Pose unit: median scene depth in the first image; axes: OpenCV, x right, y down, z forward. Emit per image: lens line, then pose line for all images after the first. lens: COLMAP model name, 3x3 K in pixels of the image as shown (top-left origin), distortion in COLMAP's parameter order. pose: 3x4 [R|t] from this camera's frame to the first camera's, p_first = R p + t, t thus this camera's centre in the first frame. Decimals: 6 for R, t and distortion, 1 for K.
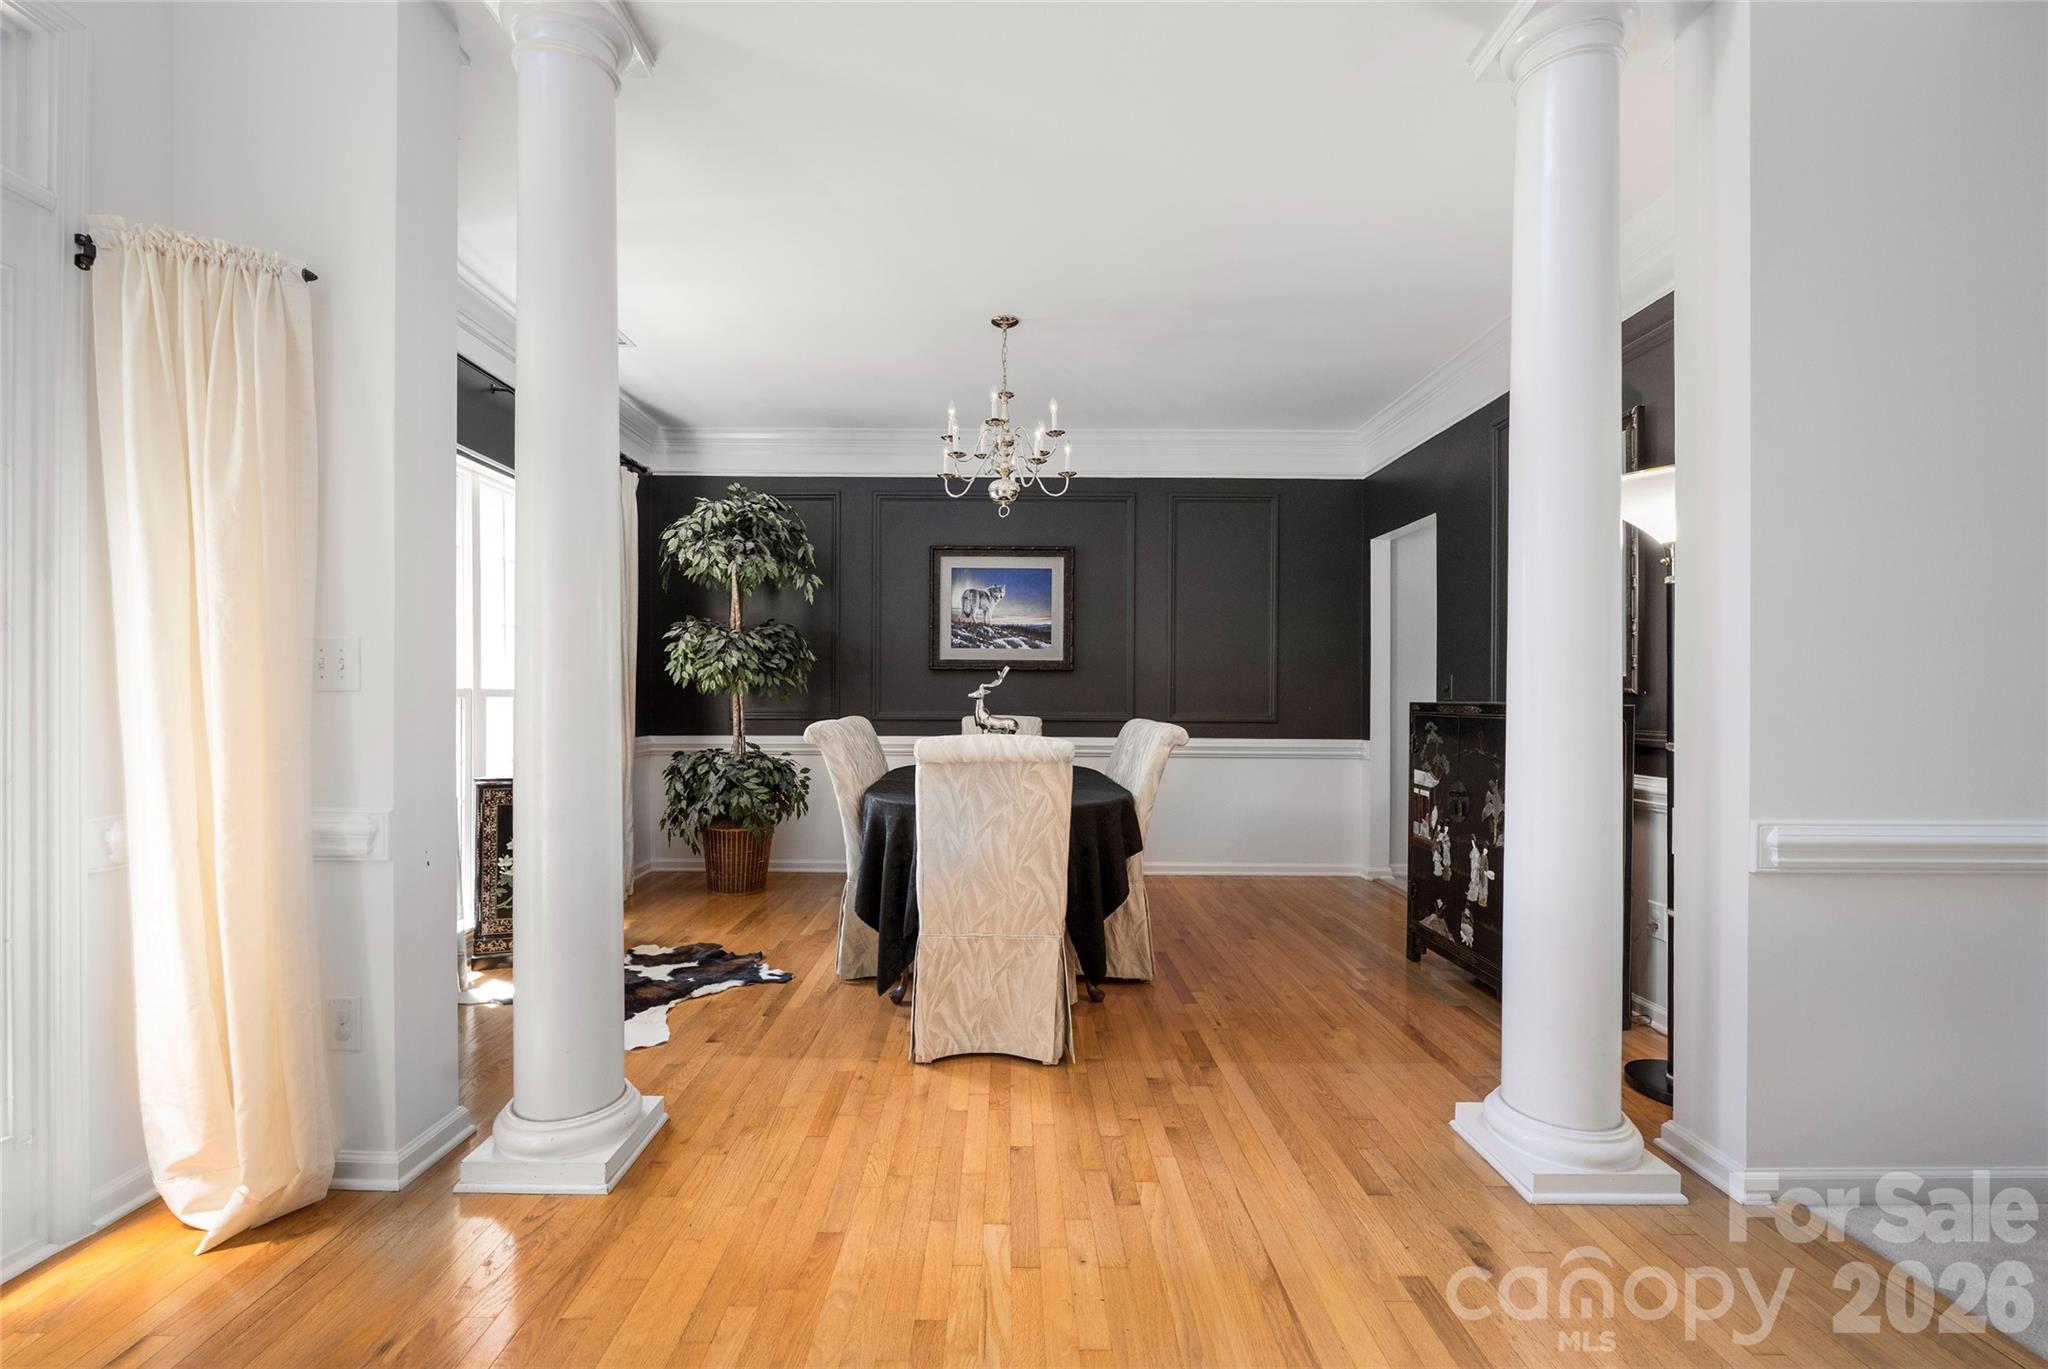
lens RADIAL K [[841.4, 0, 1018.1], [0, 841.4, 694.4], [0, 0, 1]] dist [-0.004227, -0.000058]
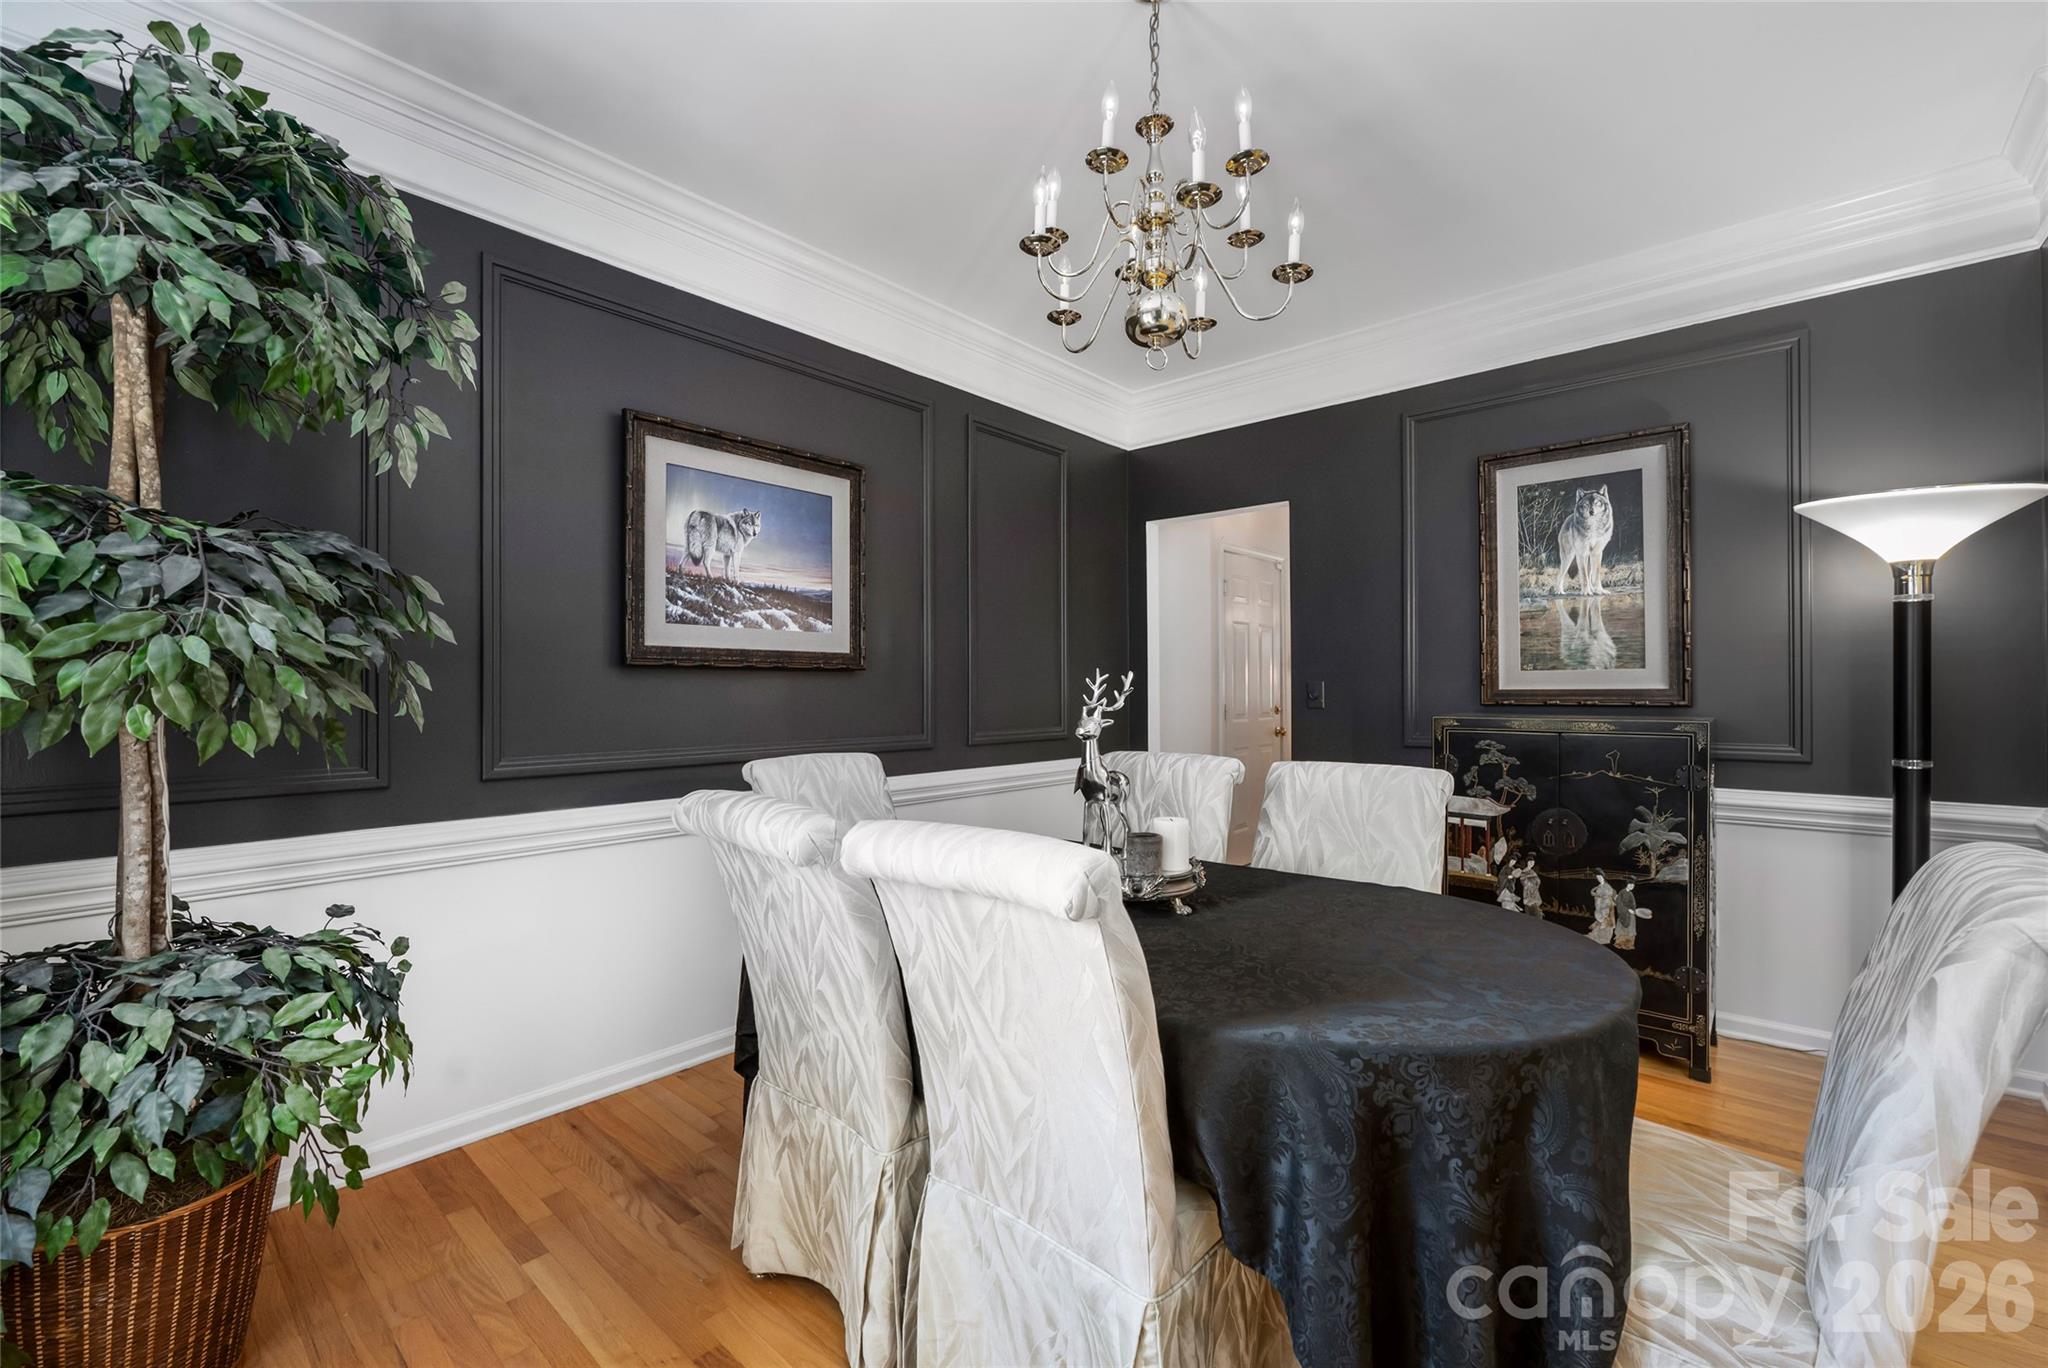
lens RADIAL K [[841.4, 0, 1027.8], [0, 841.4, 680.4], [0, 0, 1]] dist [-0.004227, -0.000058]
pose [[0.675752, -0.001106, 0.737128, -0.302248], [0.005411, 0.999979, -0.003460, -0.017999], [-0.737109, 0.006326, 0.675744, 0.502966]]
